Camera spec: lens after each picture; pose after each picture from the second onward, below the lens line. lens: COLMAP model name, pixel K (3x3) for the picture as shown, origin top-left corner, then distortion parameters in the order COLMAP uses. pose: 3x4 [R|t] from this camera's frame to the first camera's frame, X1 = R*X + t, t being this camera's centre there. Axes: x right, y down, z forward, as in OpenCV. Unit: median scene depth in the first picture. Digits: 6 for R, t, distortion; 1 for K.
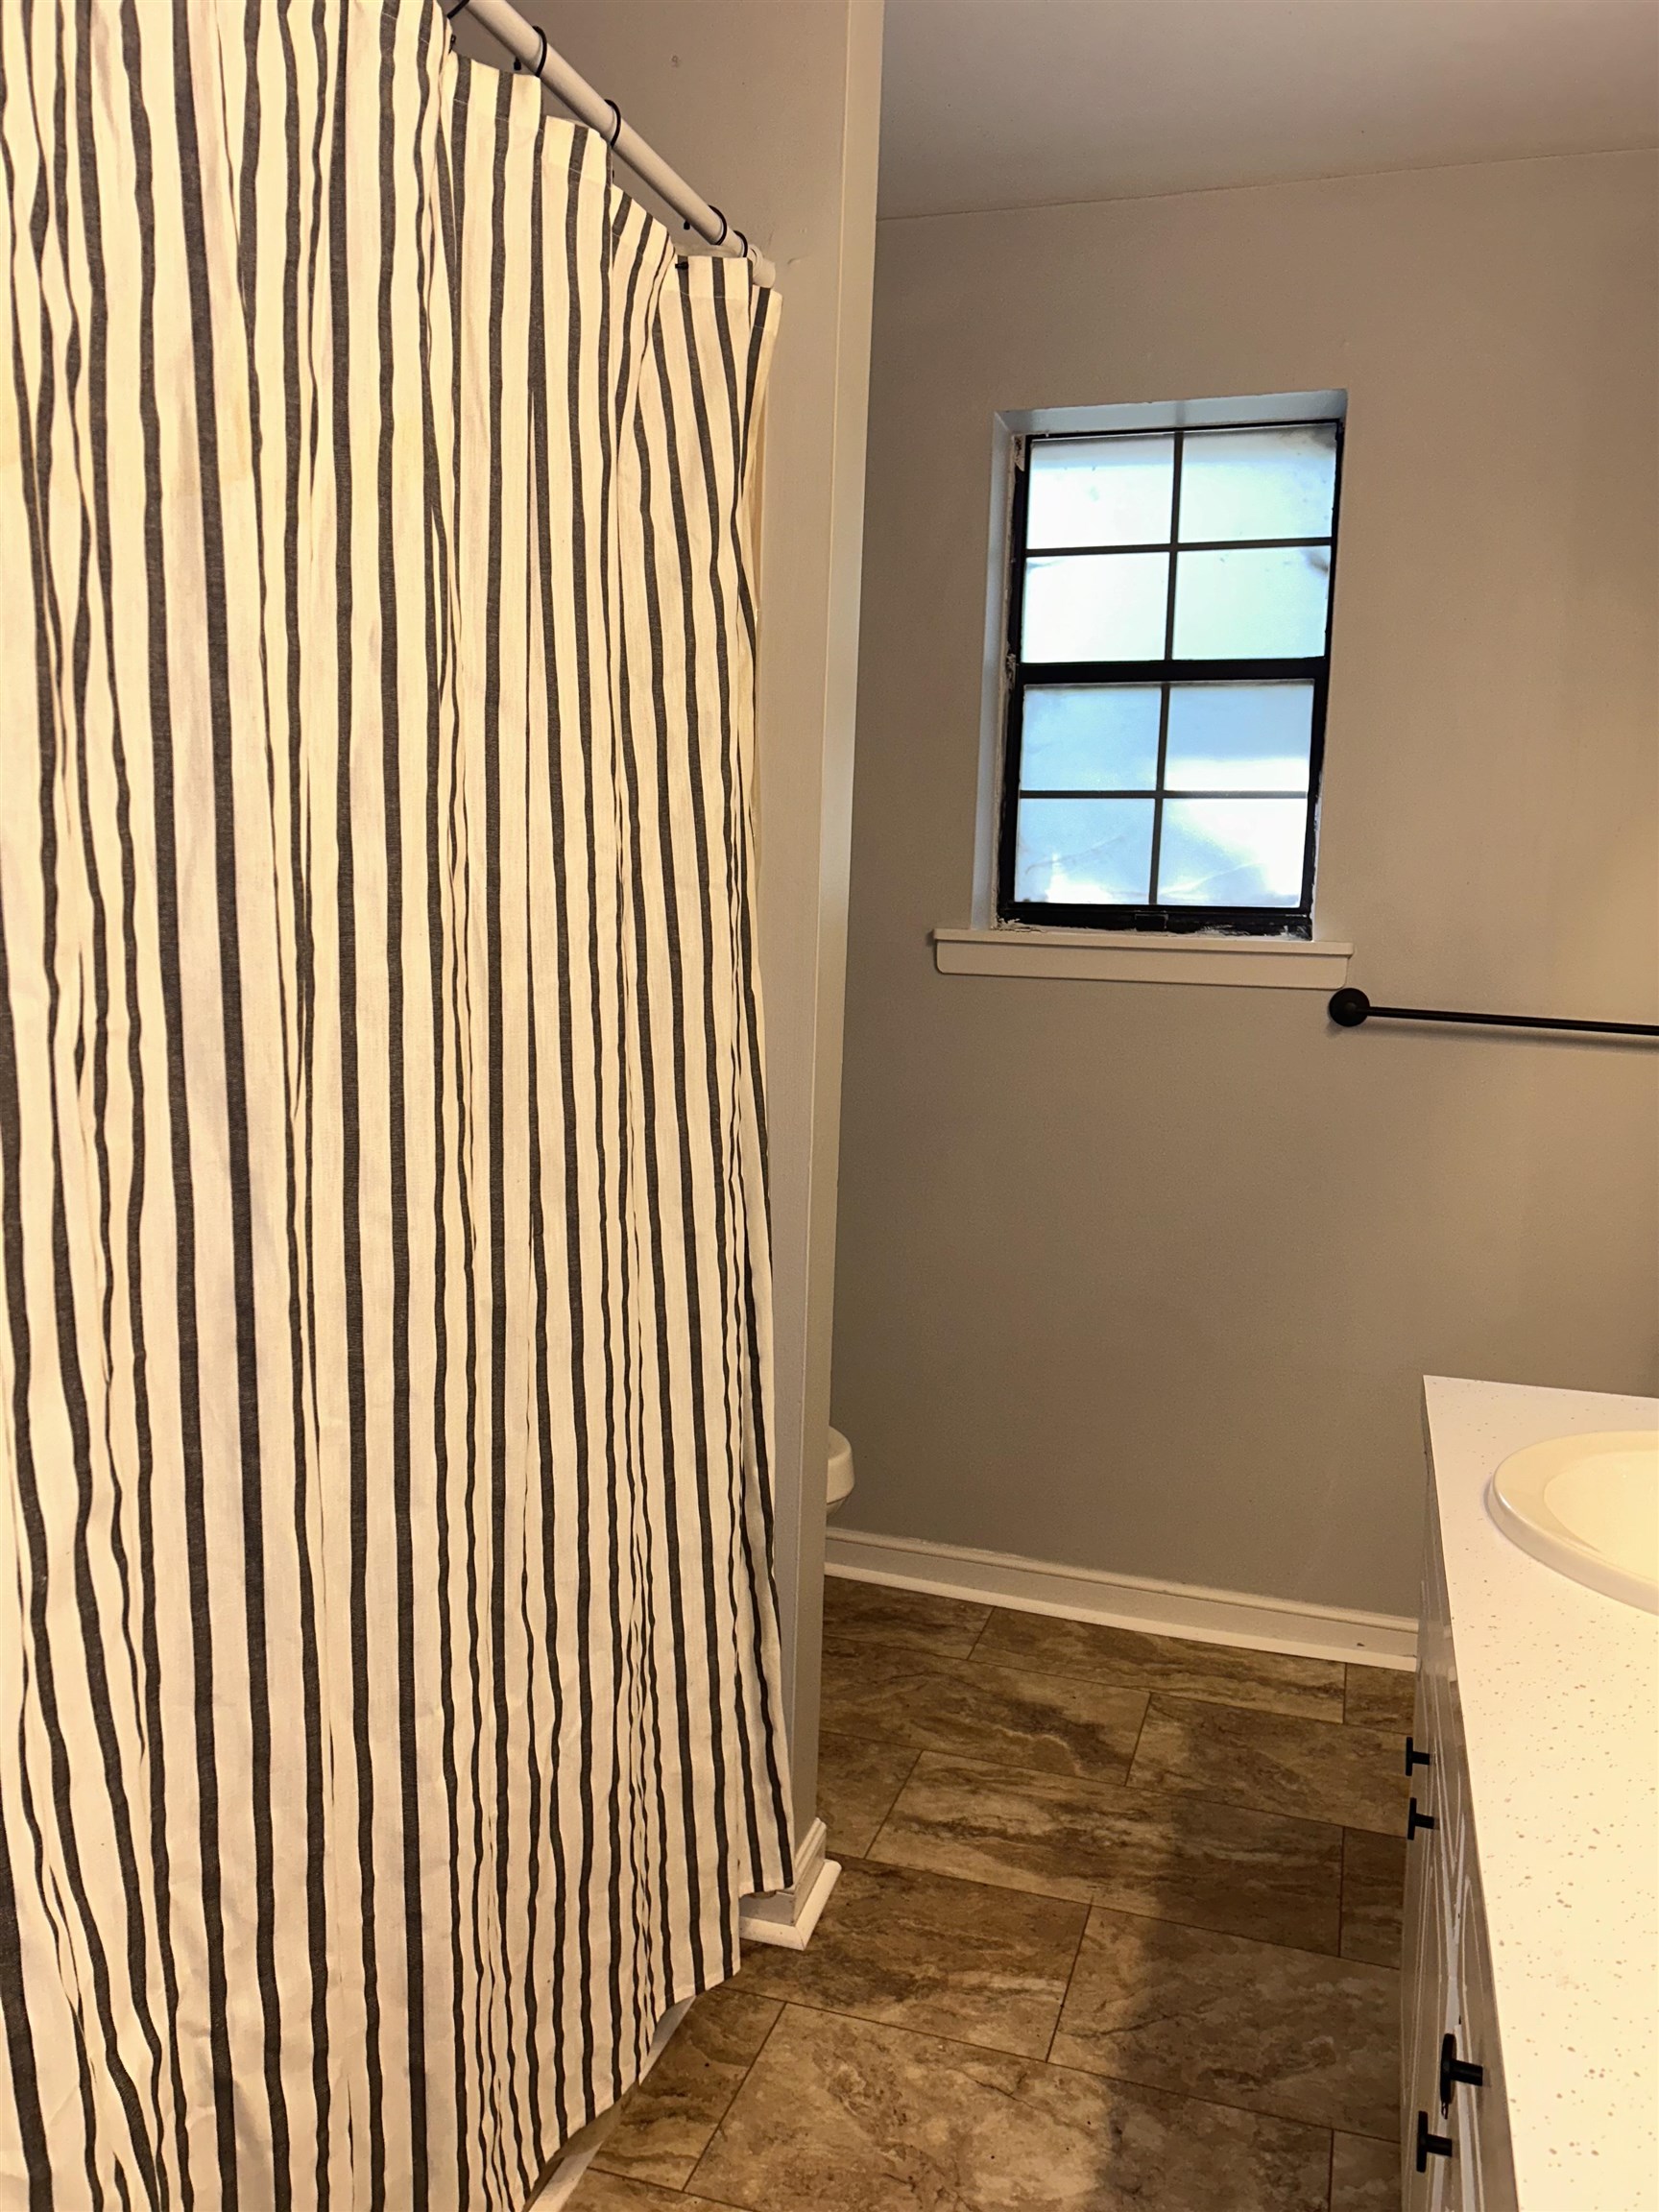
lens RADIAL K [[1670.0, 0, 836.9], [0, 1670.0, 1107.9], [0, 0, 1]] dist [0.038468, -0.031381]
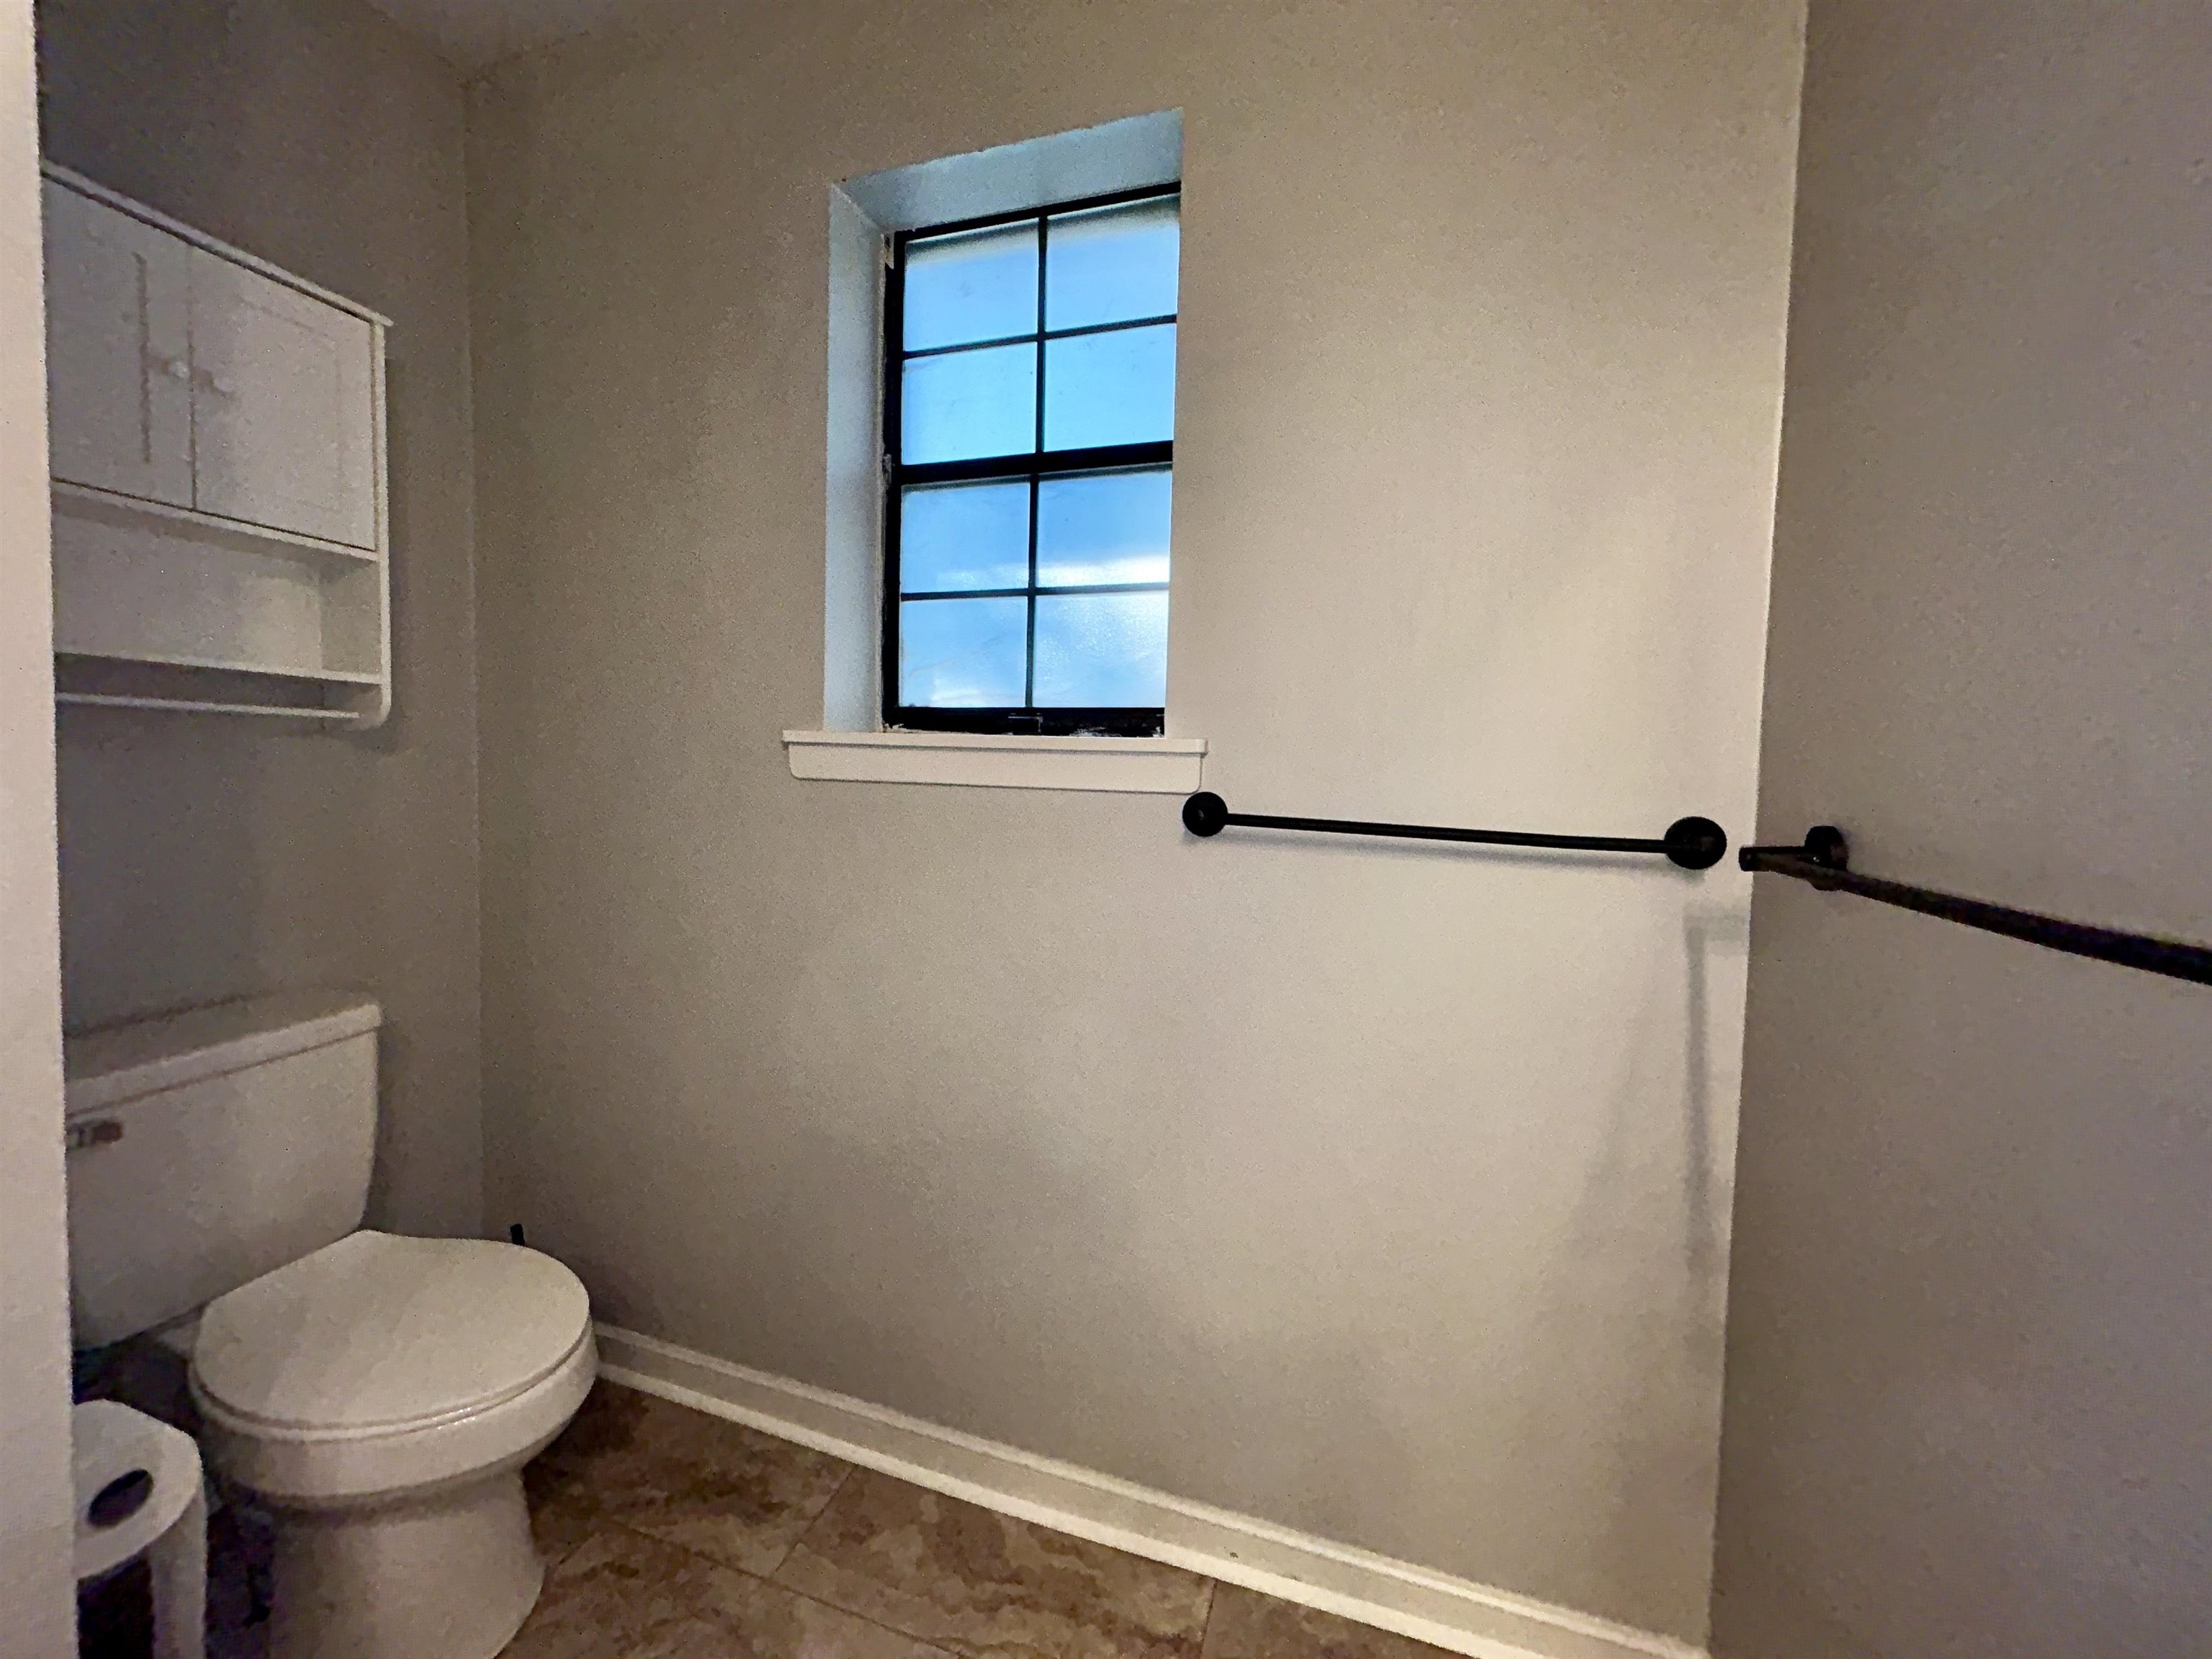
lens RADIAL K [[904.3, 0, 1104.5], [0, 904.3, 822.1], [0, 0, 1]] dist [-0.010616, 0.001220]
pose [[0.999948, -0.001602, -0.010104, 0.258187], [0.001006, 0.998275, -0.058703, -0.028397], [0.010180, 0.058689, 0.998224, 0.535758]]
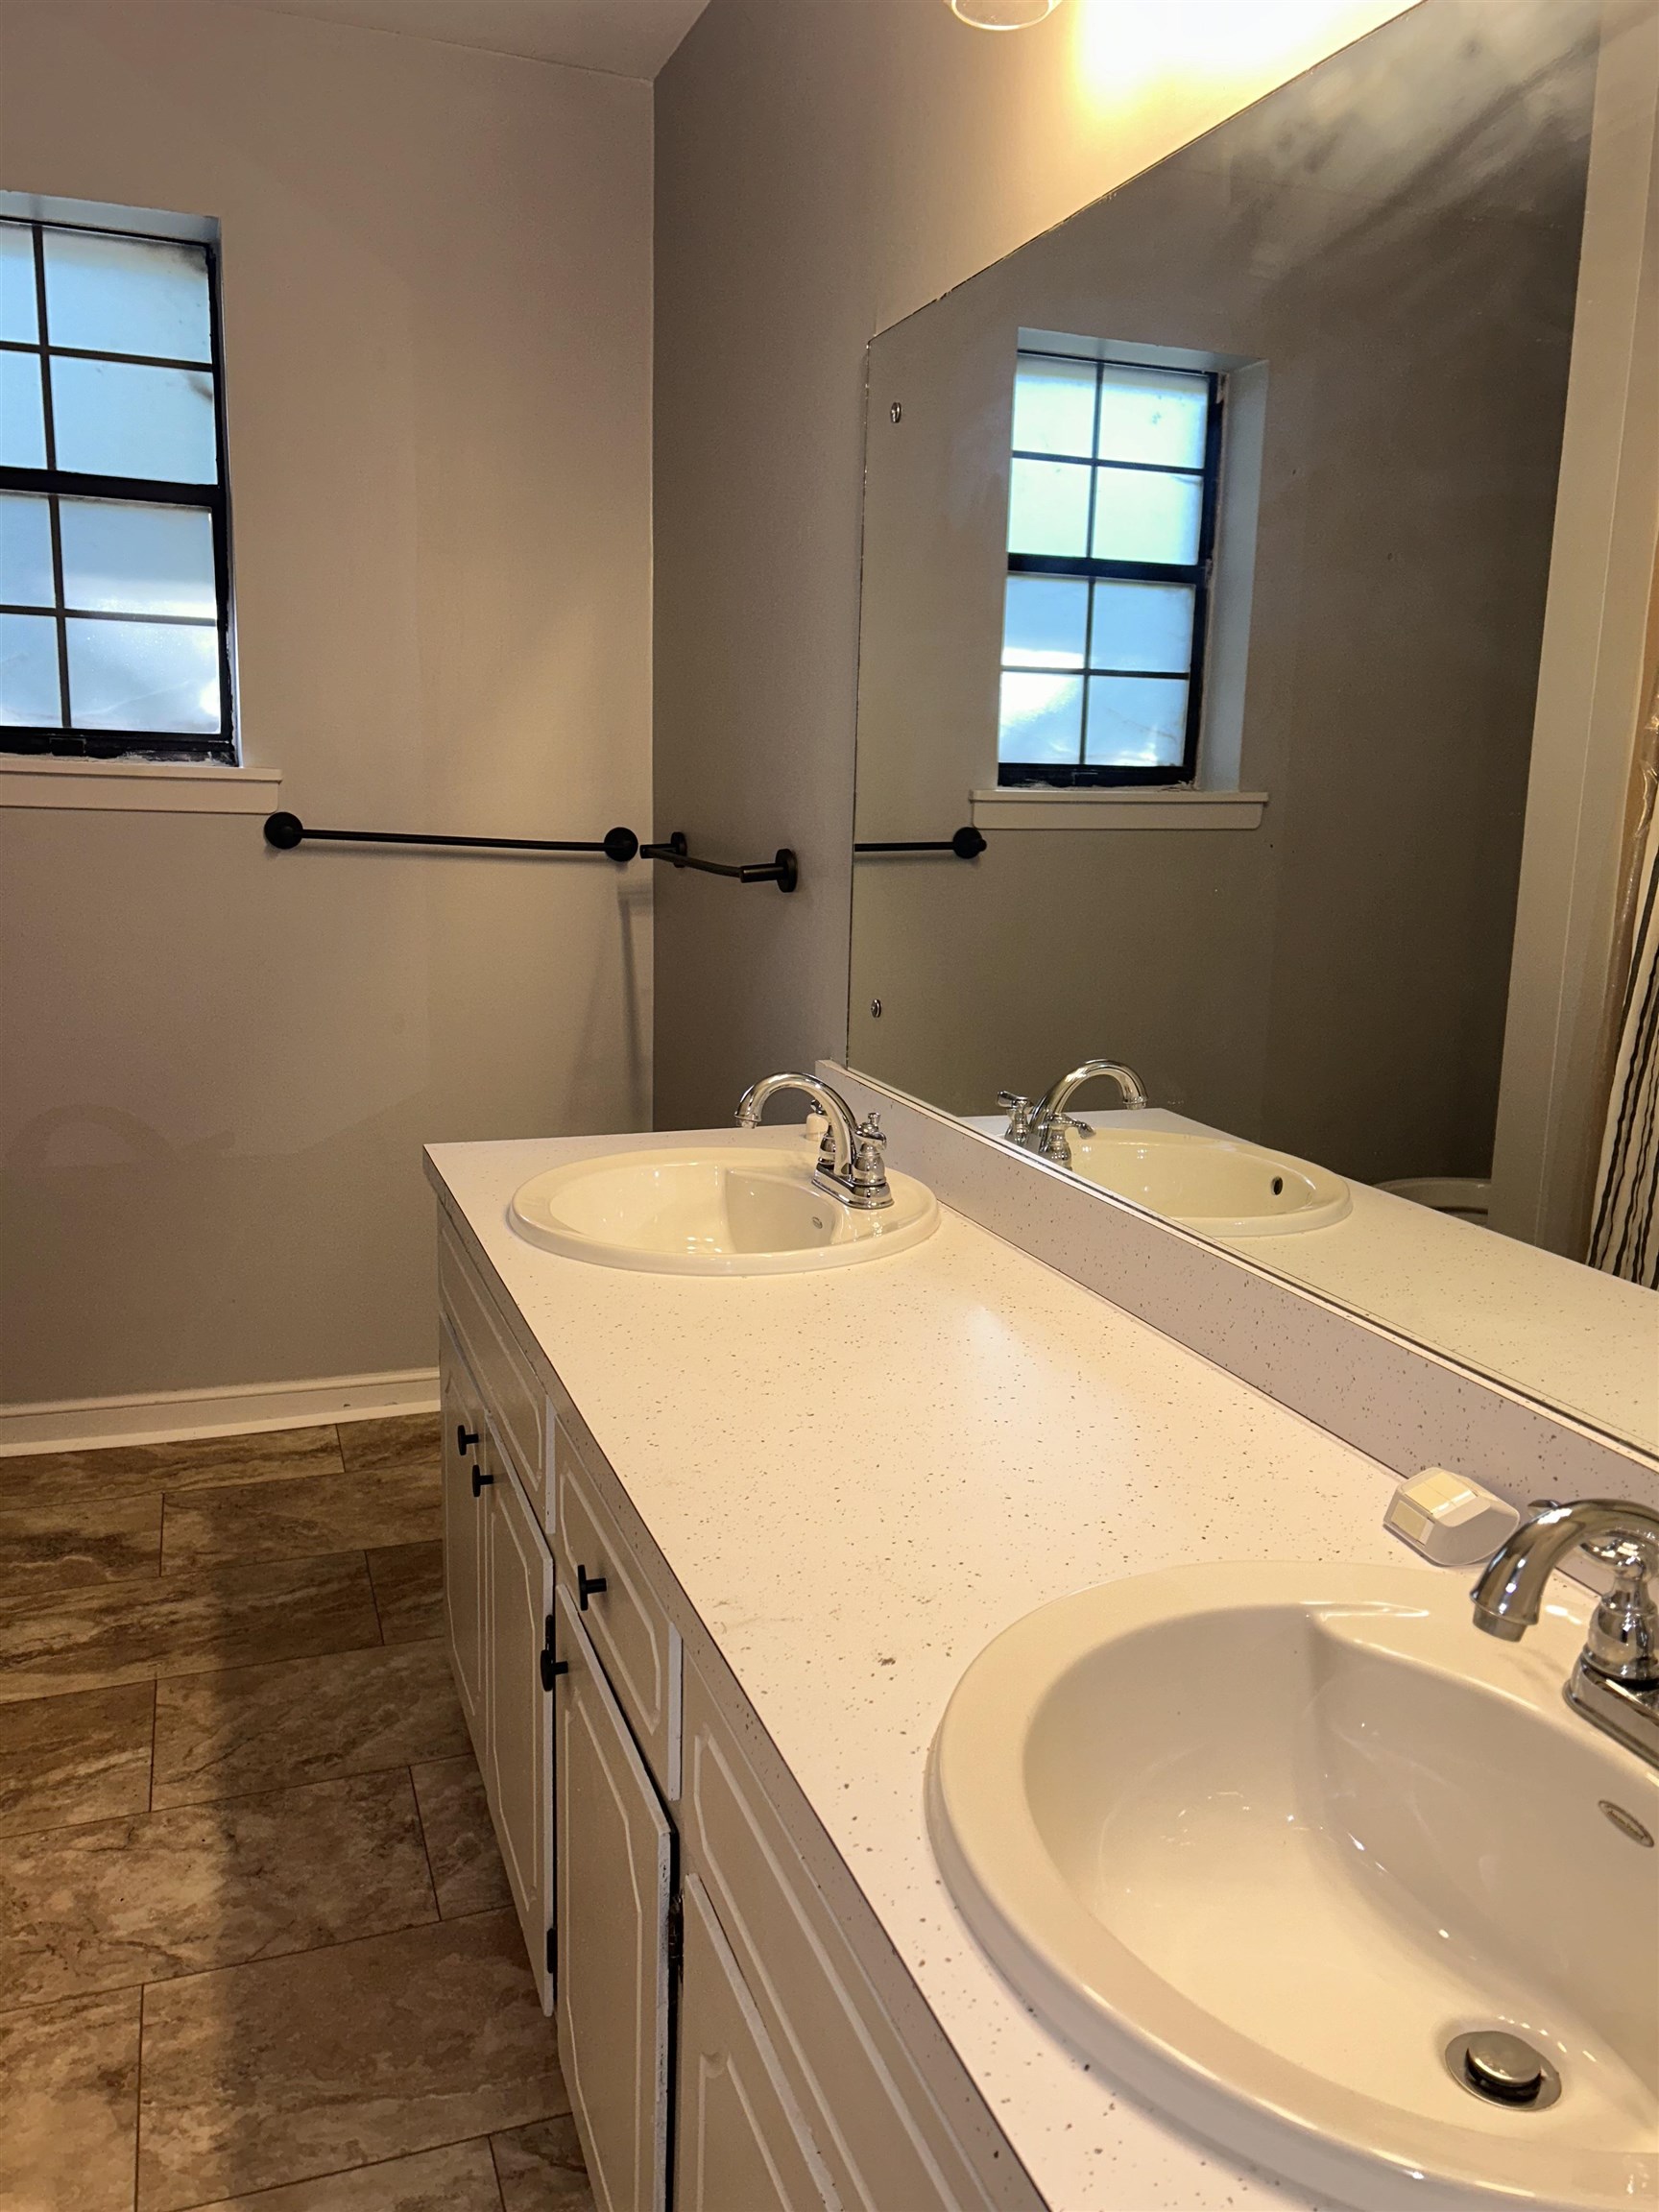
lens RADIAL K [[1670.0, 0, 825.8], [0, 1670.0, 1111.1], [0, 0, 1]] dist [0.038468, -0.031381]
pose [[0.787762, -0.123292, 0.603515, -0.090380], [0.059660, 0.990429, 0.124461, 0.004908], [-0.613084, -0.062040, 0.787578, -0.066890]]
